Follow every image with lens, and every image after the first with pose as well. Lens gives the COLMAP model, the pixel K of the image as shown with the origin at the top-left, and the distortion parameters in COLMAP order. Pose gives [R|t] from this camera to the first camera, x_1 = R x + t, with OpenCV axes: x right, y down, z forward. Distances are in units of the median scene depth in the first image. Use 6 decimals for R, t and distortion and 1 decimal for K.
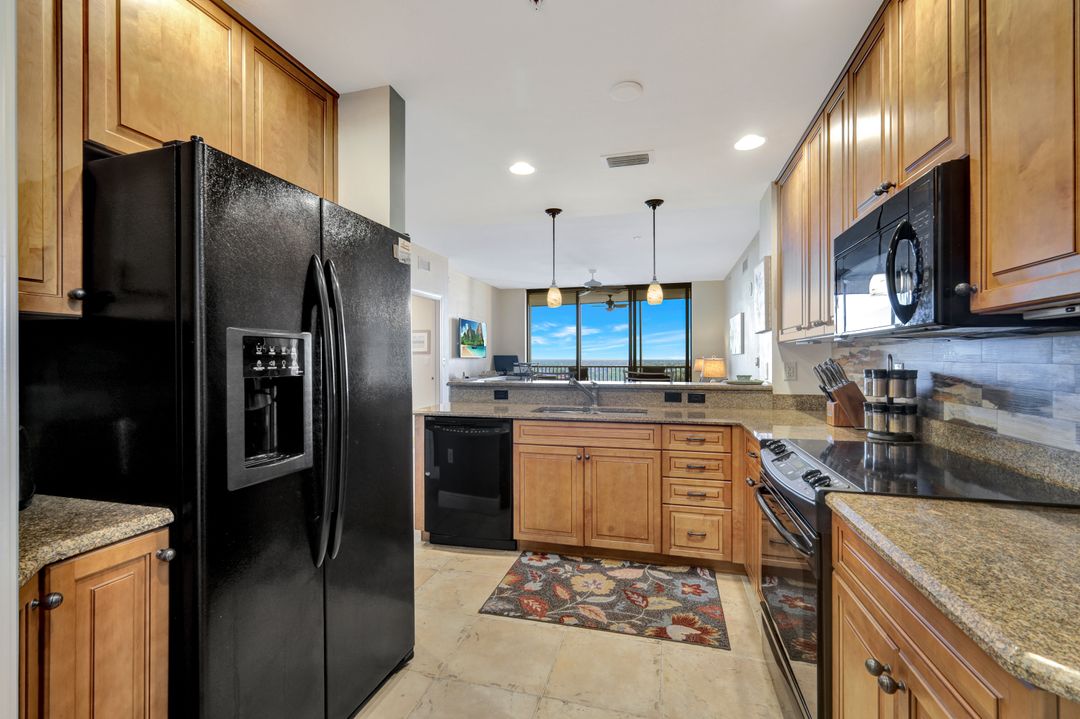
lens RADIAL K [[472.8, 0, 537.8], [0, 472.8, 361.7], [0, 0, 1]] dist [0.006172, -0.001553]
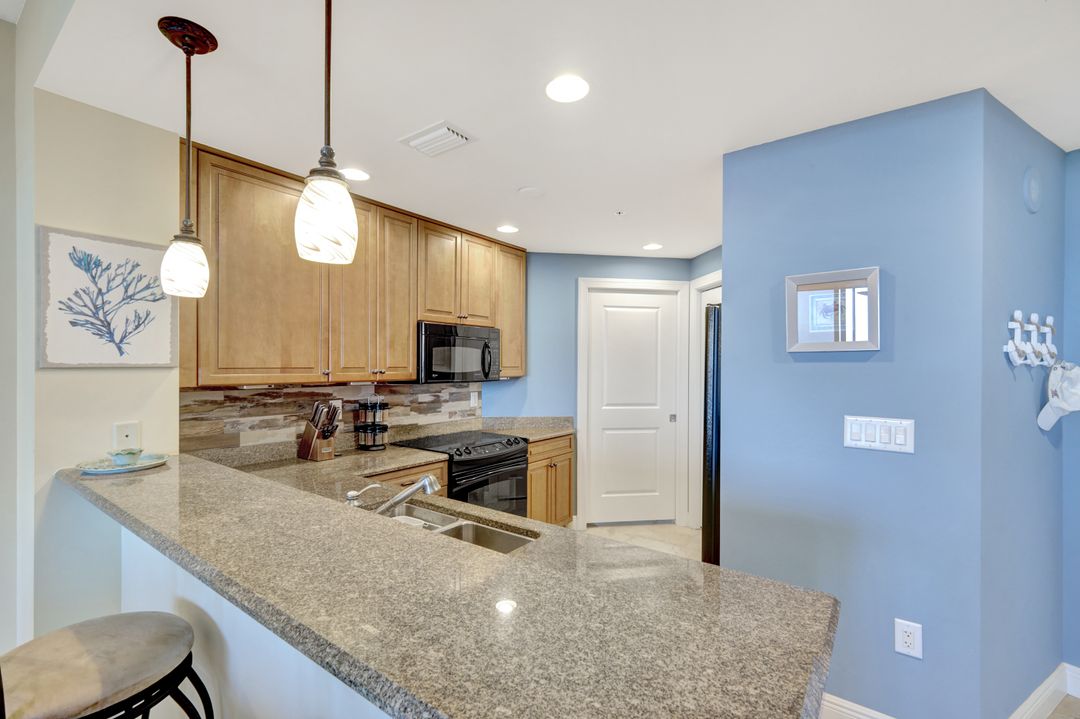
lens RADIAL K [[472.8, 0, 533.5], [0, 472.8, 364.4], [0, 0, 1]] dist [0.006172, -0.001553]
pose [[-0.929507, -0.005047, 0.368770, -0.202842], [-0.003695, 0.999984, 0.004372, -0.080566], [-0.368786, 0.002702, -0.929510, 1.557977]]
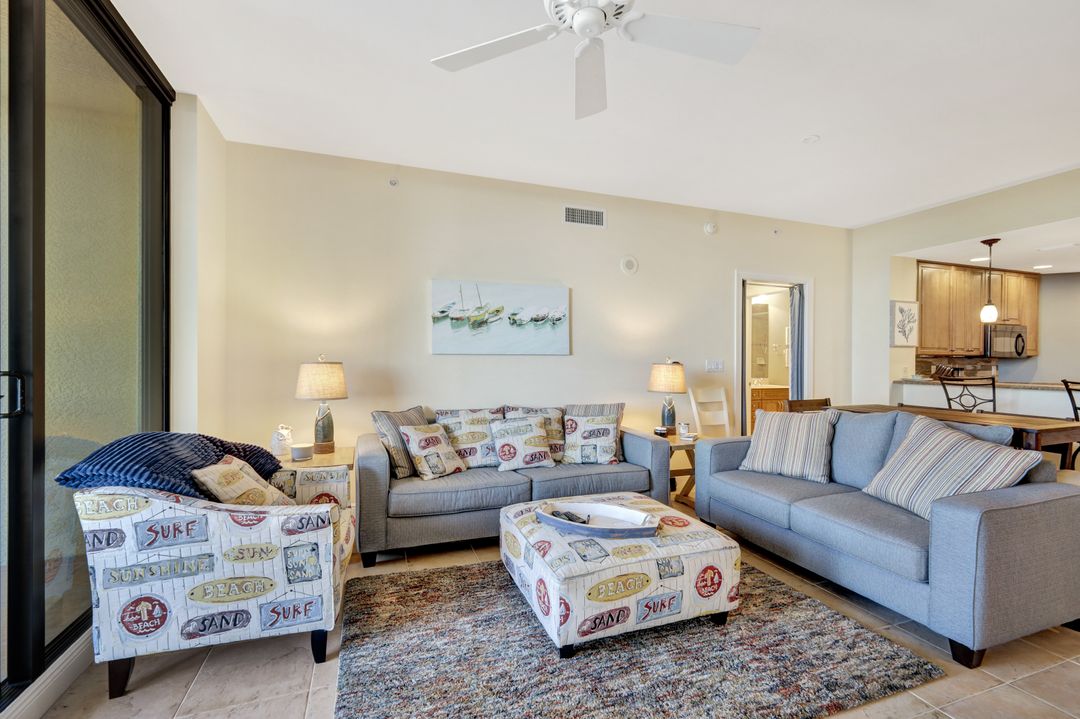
lens RADIAL K [[472.8, 0, 535.4], [0, 472.8, 362.1], [0, 0, 1]] dist [0.006172, -0.001553]
pose [[-0.578230, -0.006656, 0.815846, -0.104742], [-0.000727, 0.999971, 0.007643, -0.025372], [-0.815873, 0.003827, -0.578218, 3.366907]]
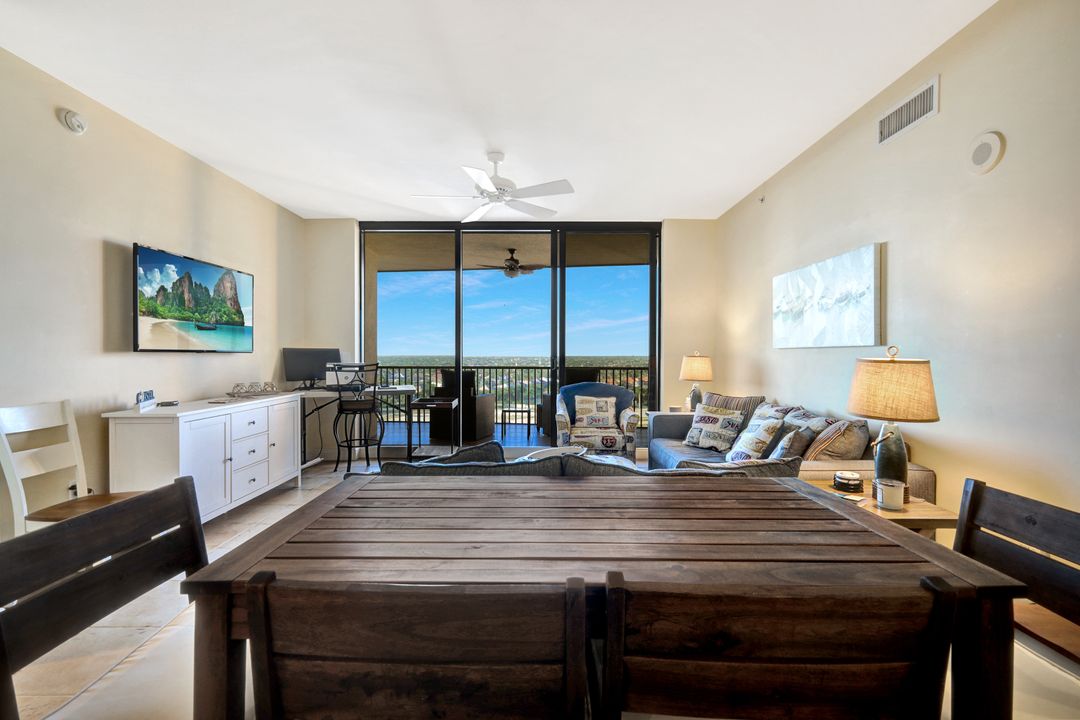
lens RADIAL K [[472.8, 0, 538.6], [0, 472.8, 358.5], [0, 0, 1]] dist [0.006172, -0.001553]
pose [[0.965543, -0.001183, 0.260242, 0.117426], [0.000193, 0.999993, 0.003831, -0.013893], [-0.260245, -0.003649, 0.965536, 1.663921]]
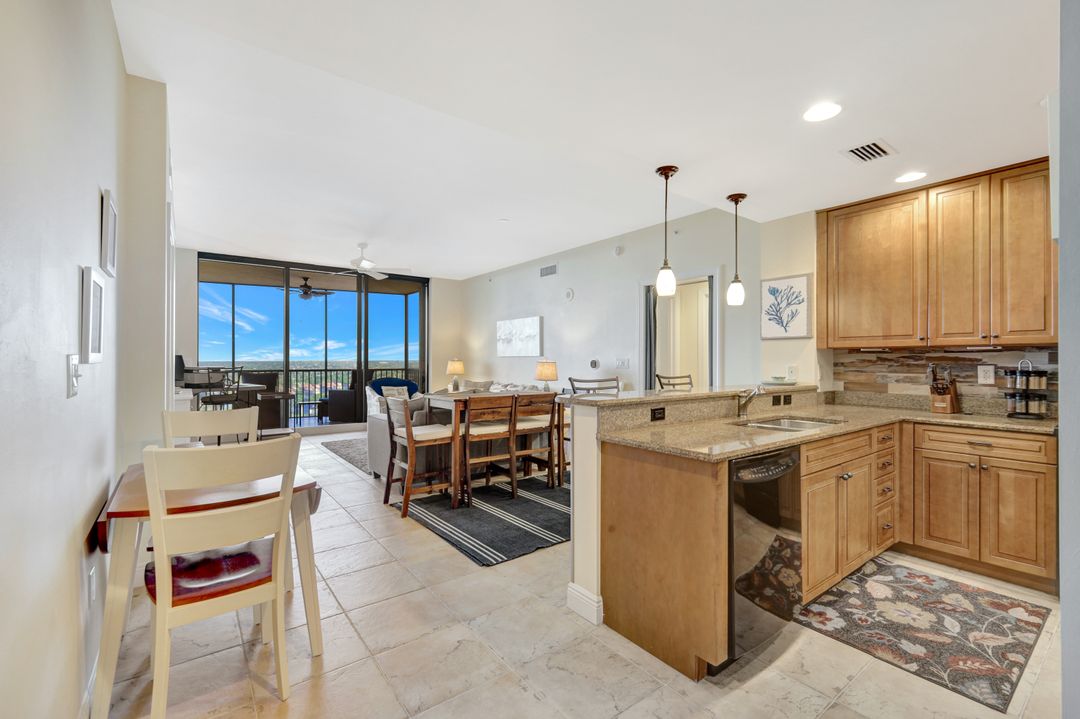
lens RADIAL K [[472.8, 0, 542.1], [0, 472.8, 359.3], [0, 0, 1]] dist [0.006172, -0.001553]
pose [[0.611463, 0.000473, 0.791273, -0.917899], [0.004066, 0.999985, -0.003741, -0.010787], [-0.791263, 0.005505, 0.611452, 0.897922]]
